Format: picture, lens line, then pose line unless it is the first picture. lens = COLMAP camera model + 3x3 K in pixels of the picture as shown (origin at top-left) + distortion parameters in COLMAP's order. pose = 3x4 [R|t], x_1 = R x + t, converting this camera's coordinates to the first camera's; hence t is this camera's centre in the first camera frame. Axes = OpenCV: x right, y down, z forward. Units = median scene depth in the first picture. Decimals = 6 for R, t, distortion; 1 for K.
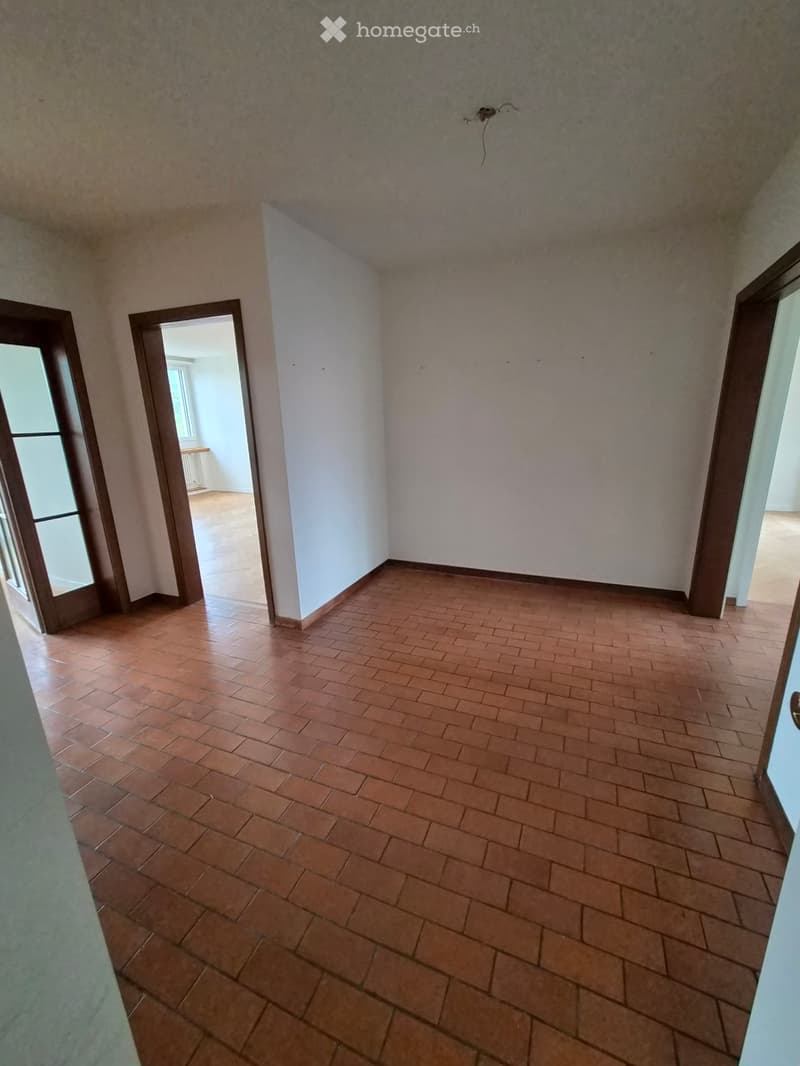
lens RADIAL K [[434.7, 0, 406.0], [0, 434.7, 539.3], [0, 0, 1]] dist [-0.001286, -0.000034]
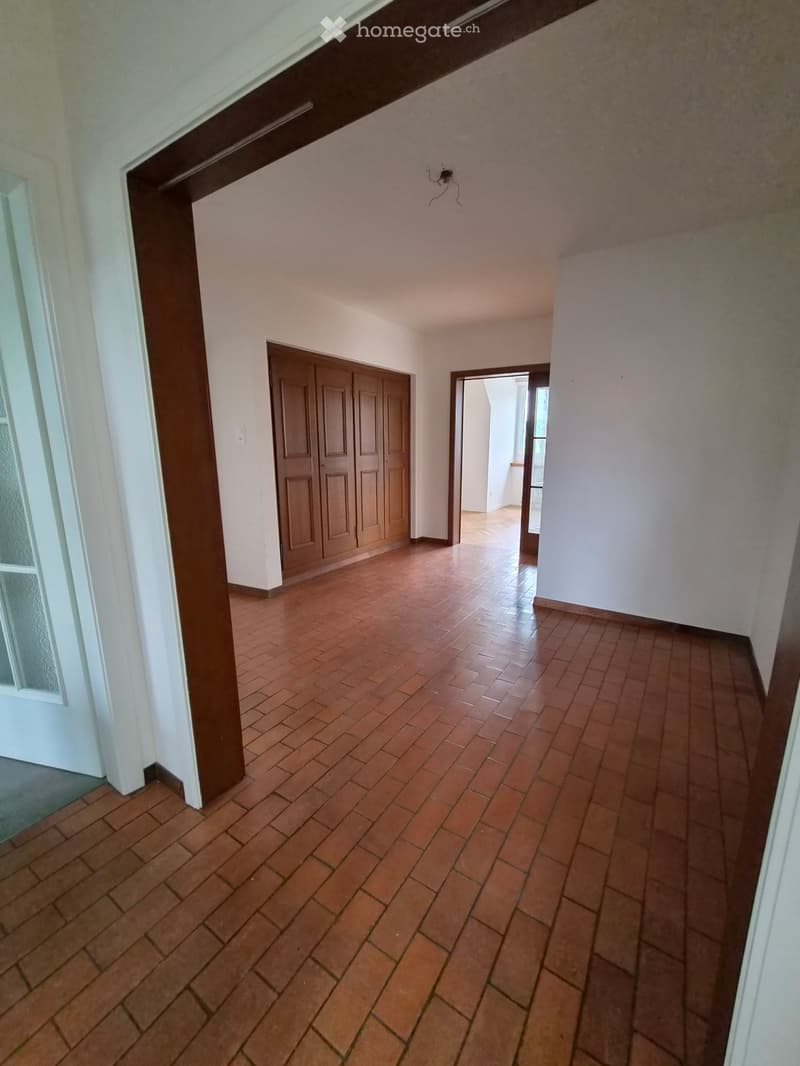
lens RADIAL K [[434.7, 0, 405.4], [0, 434.7, 531.7], [0, 0, 1]] dist [-0.001286, -0.000034]
pose [[-0.192198, 0.217216, -0.957015, 1.235373], [-0.249795, 0.932247, 0.261761, -0.269056], [0.949032, 0.289368, -0.124916, 1.023852]]
